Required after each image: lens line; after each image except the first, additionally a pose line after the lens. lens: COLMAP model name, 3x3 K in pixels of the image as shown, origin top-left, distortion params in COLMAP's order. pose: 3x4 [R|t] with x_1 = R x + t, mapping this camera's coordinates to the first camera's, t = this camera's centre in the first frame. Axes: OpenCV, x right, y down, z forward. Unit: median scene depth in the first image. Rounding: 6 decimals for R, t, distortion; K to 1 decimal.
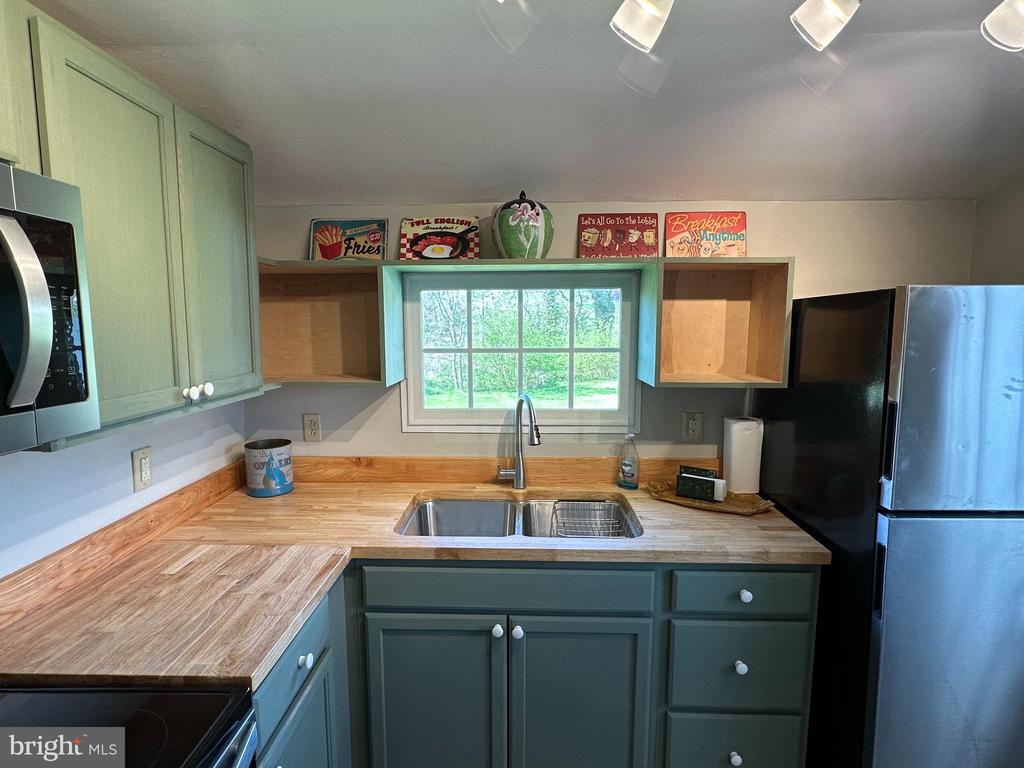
lens RADIAL K [[536.1, 0, 507.6], [0, 536.1, 382.7], [0, 0, 1]] dist [-0.004202, -0.000108]
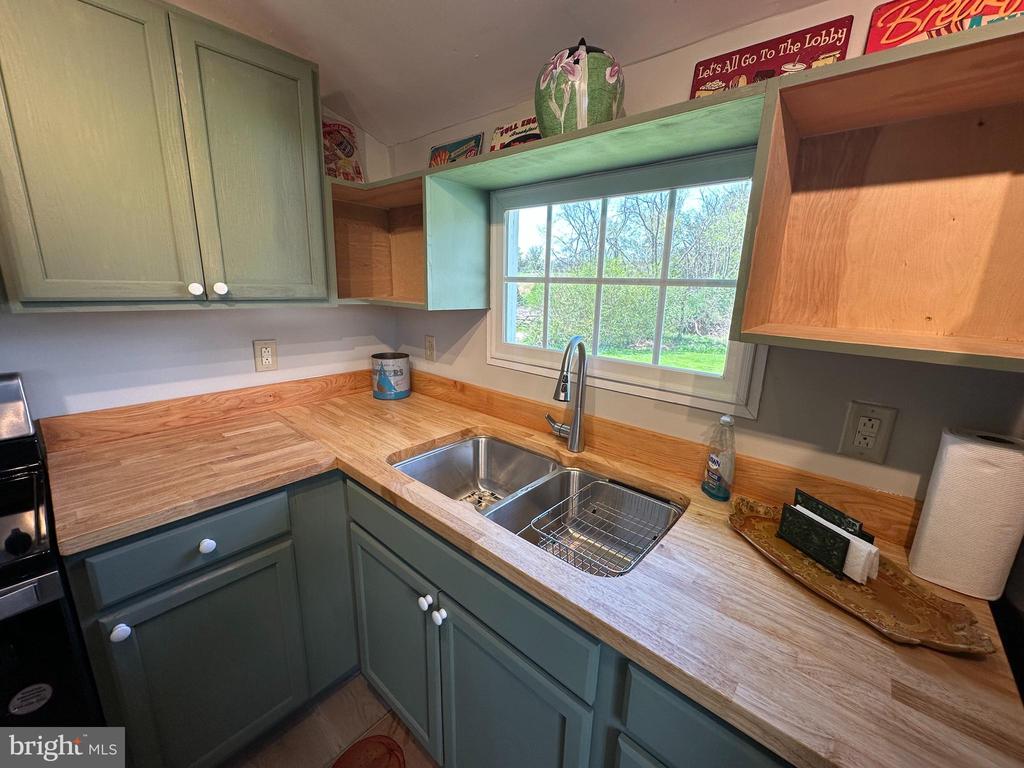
lens RADIAL K [[409.2, 0, 511.1], [0, 409.2, 380.4], [0, 0, 1]] dist [-0.002561, 0.000236]
pose [[0.771768, 0.171488, -0.612345, 0.326681], [-0.105279, 0.984120, 0.142915, 0.010723], [0.627129, -0.045830, 0.777566, 0.468421]]
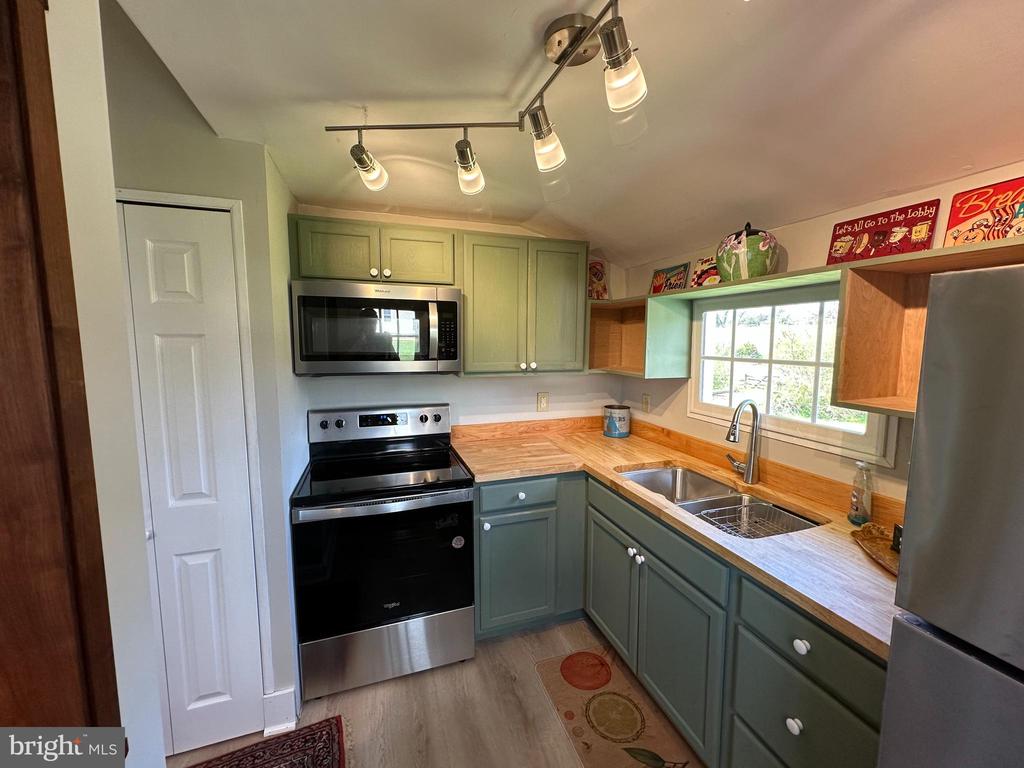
lens RADIAL K [[409.2, 0, 510.4], [0, 409.2, 381.4], [0, 0, 1]] dist [-0.002561, 0.000236]
pose [[0.349223, 0.103516, -0.931304, 0.648392], [-0.114090, 0.991182, 0.067389, -0.015992], [0.930068, 0.082719, 0.357954, 0.214288]]
